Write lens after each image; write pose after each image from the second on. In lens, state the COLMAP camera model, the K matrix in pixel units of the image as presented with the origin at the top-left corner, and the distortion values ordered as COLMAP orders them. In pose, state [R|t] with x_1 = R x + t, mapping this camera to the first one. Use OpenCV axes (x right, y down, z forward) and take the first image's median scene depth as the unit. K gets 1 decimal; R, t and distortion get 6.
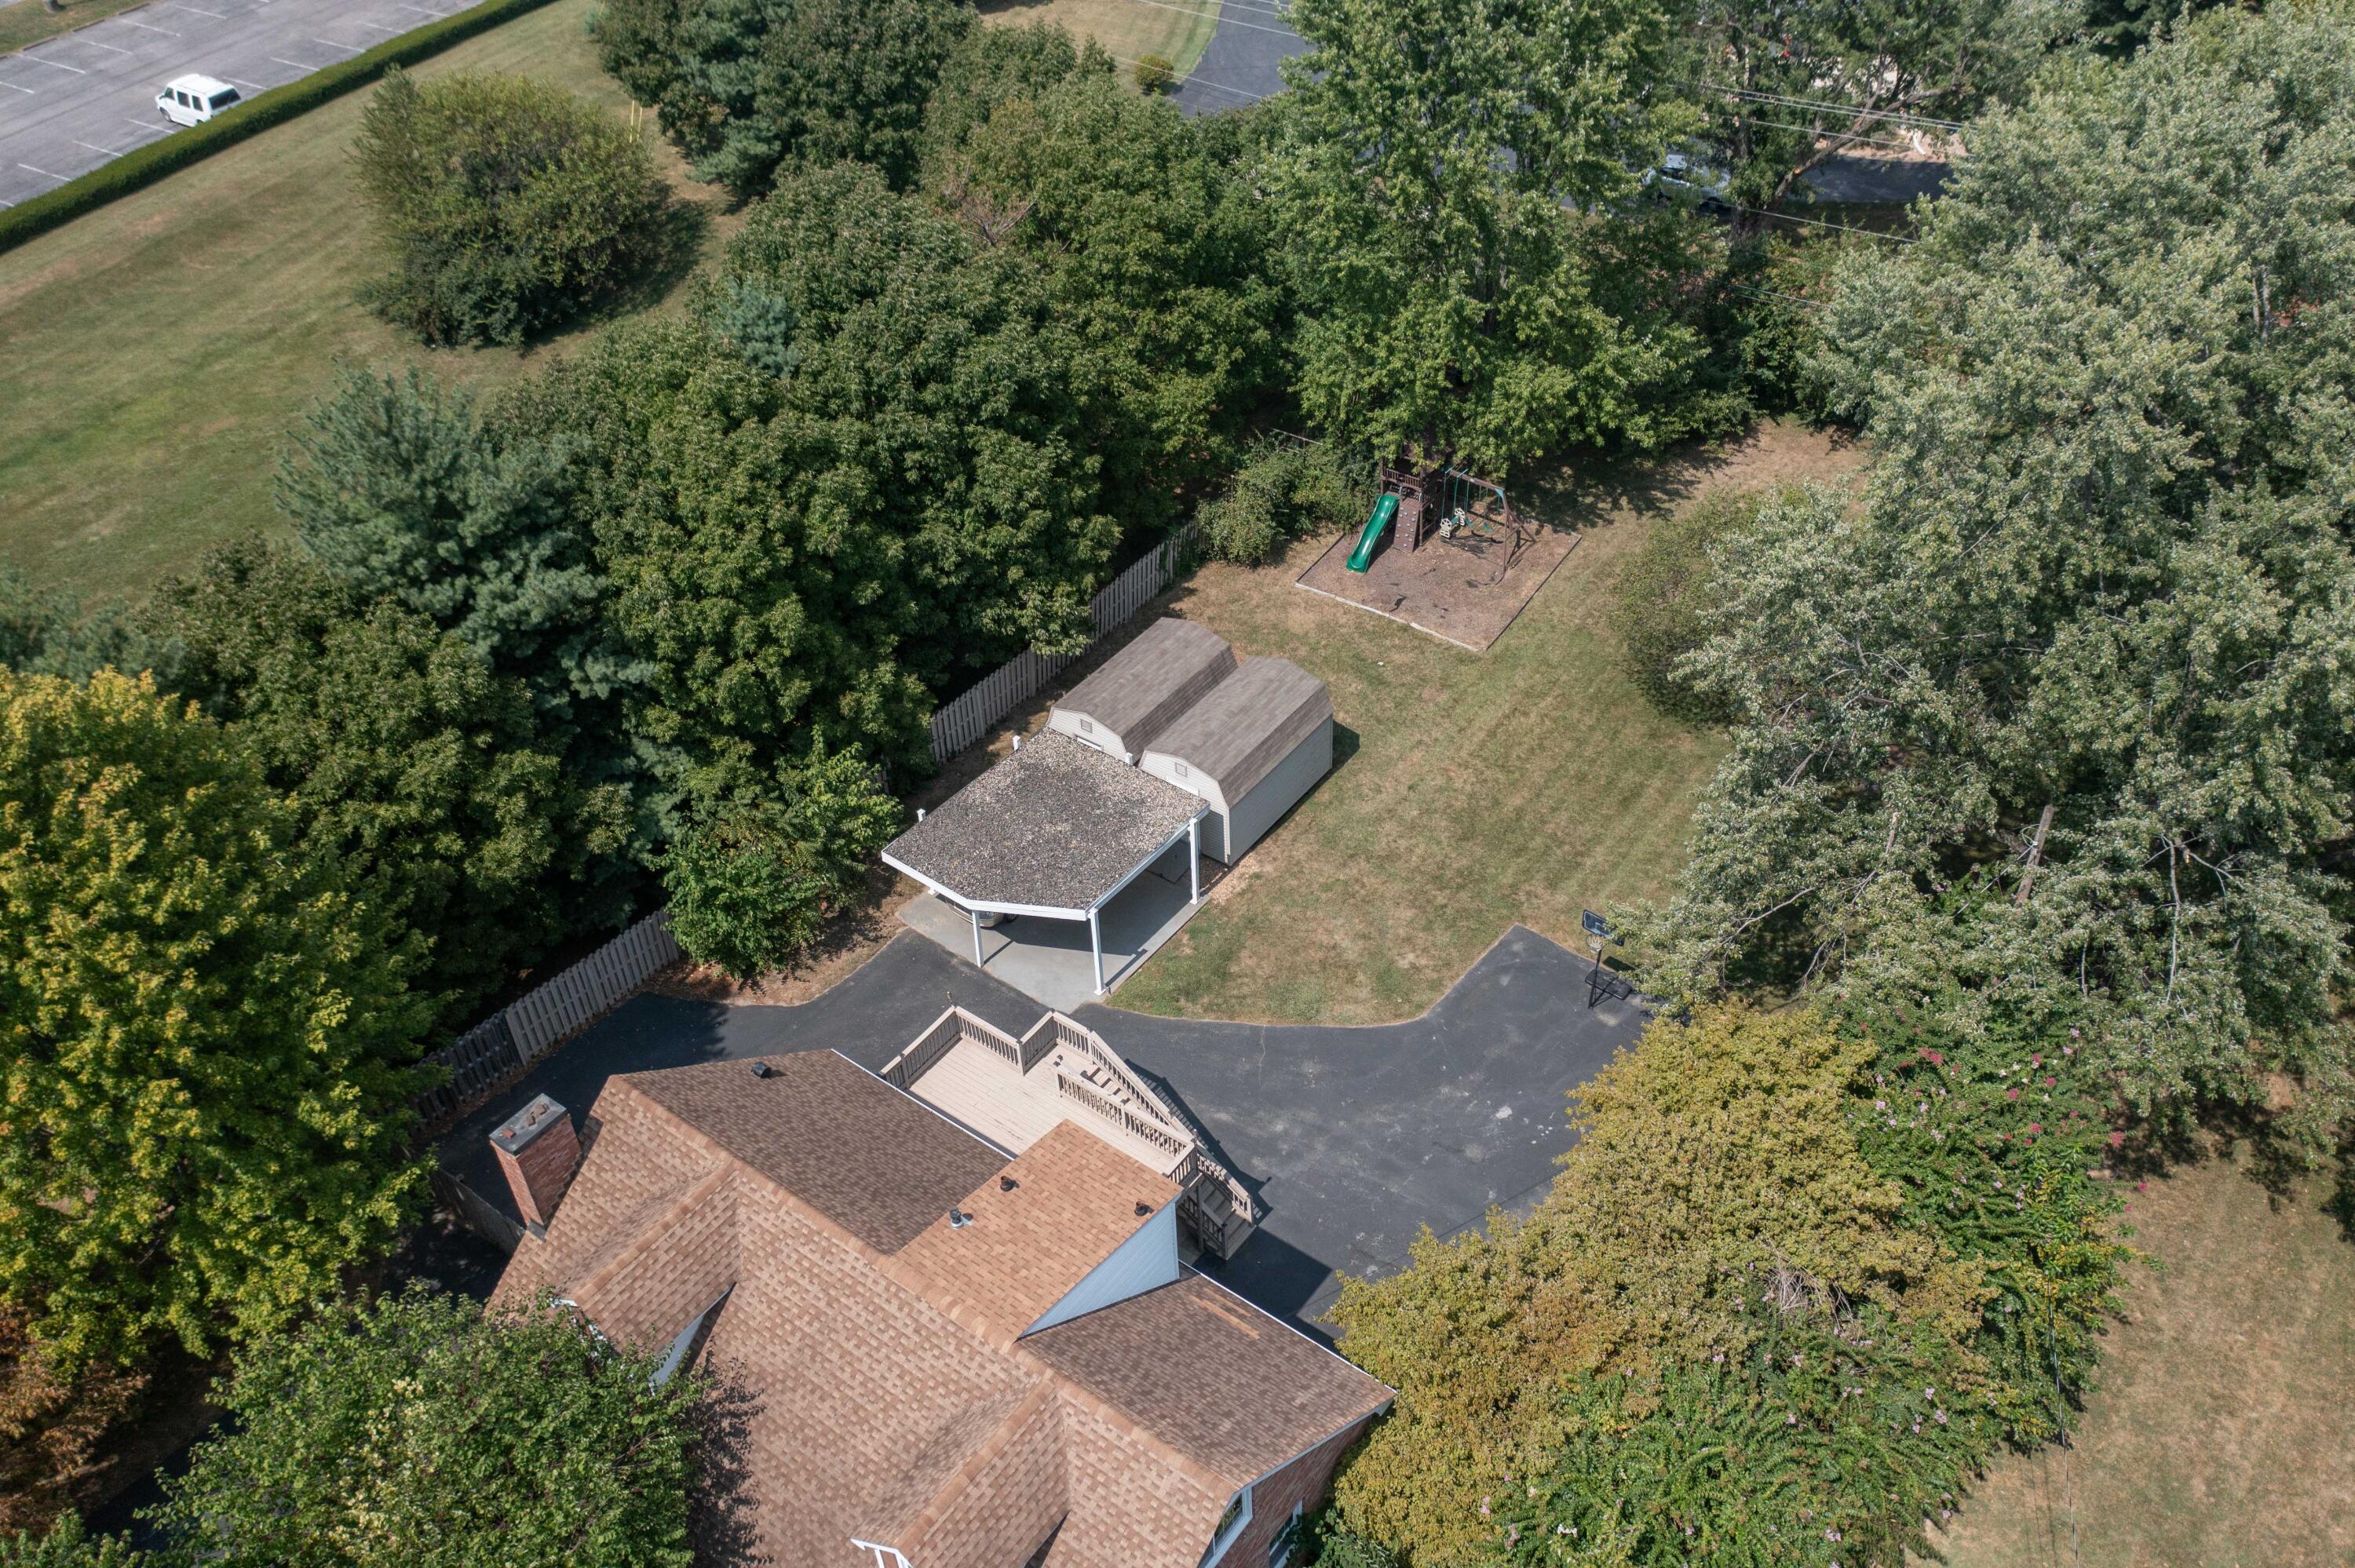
lens RADIAL K [[1951.7, 0, 1177.5], [0, 1951.7, 784.0], [0, 0, 1]] dist [0.003842, 0.005447]
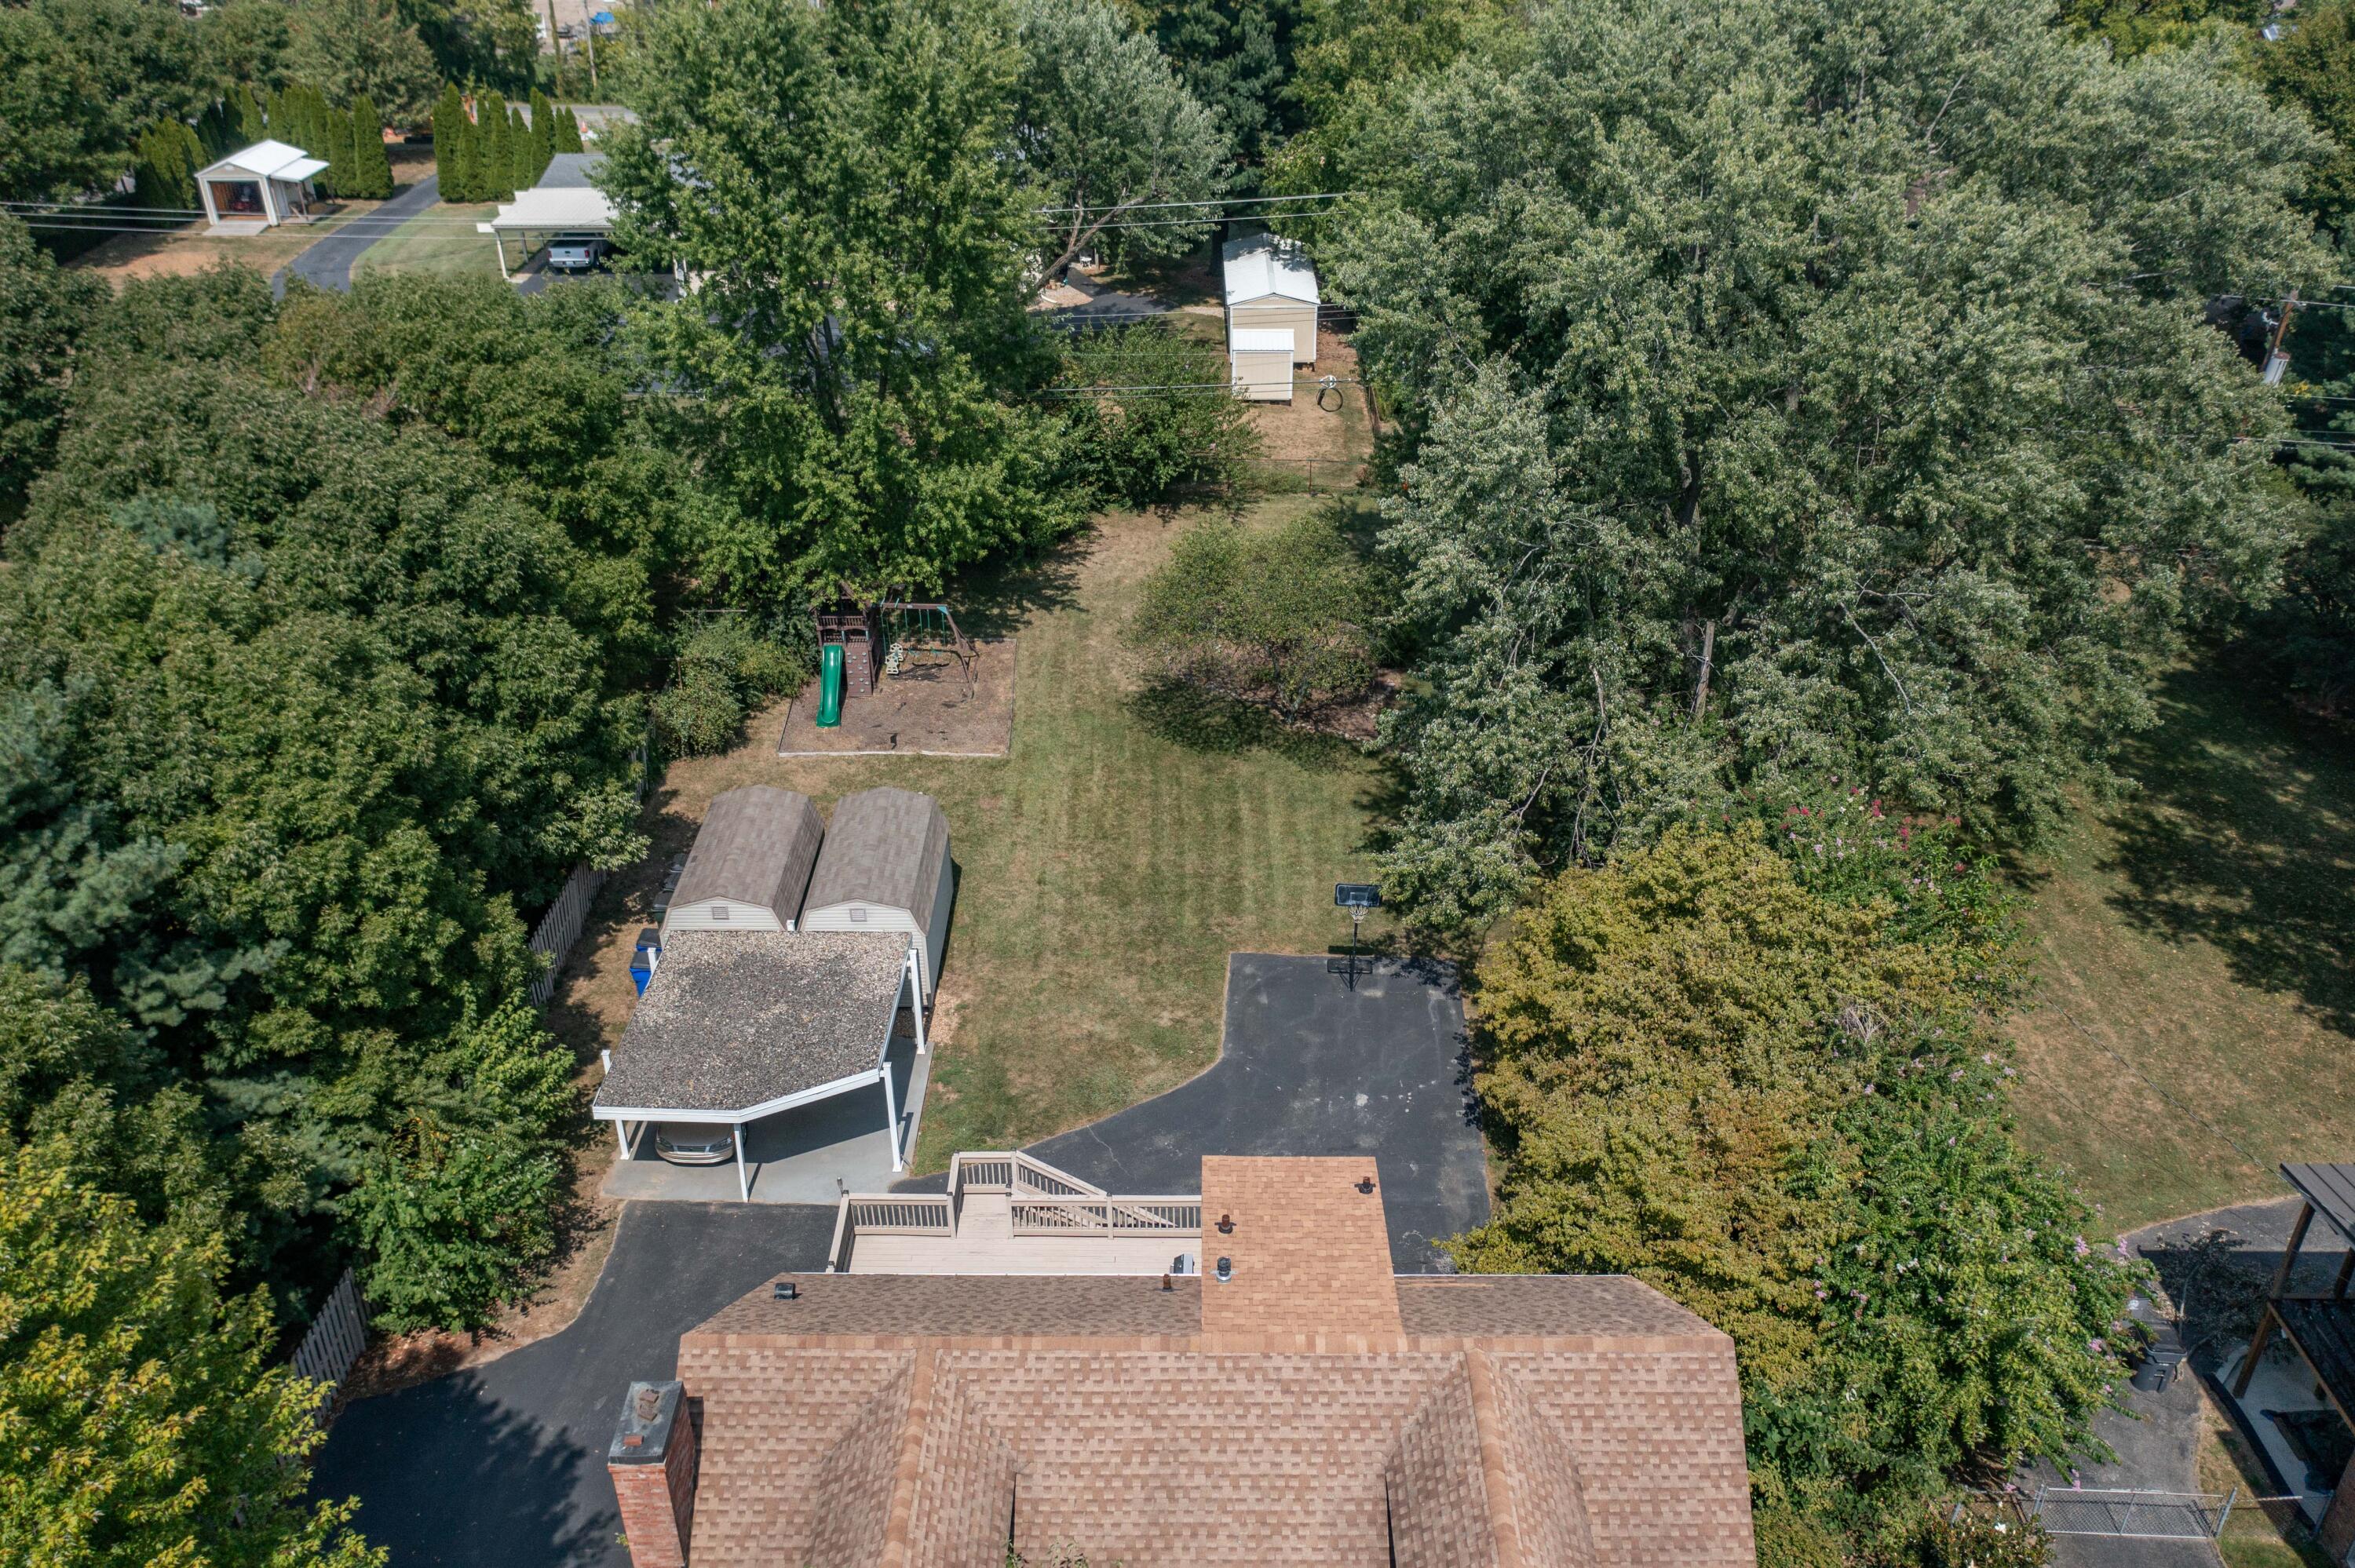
lens RADIAL K [[1951.7, 0, 1177.5], [0, 1951.7, 784.0], [0, 0, 1]] dist [0.003842, 0.005447]
pose [[0.799580, -0.267381, 0.537754, -0.336469], [0.362207, 0.928938, -0.076676, 0.056898], [-0.479038, 0.256087, 0.839608, 0.171000]]
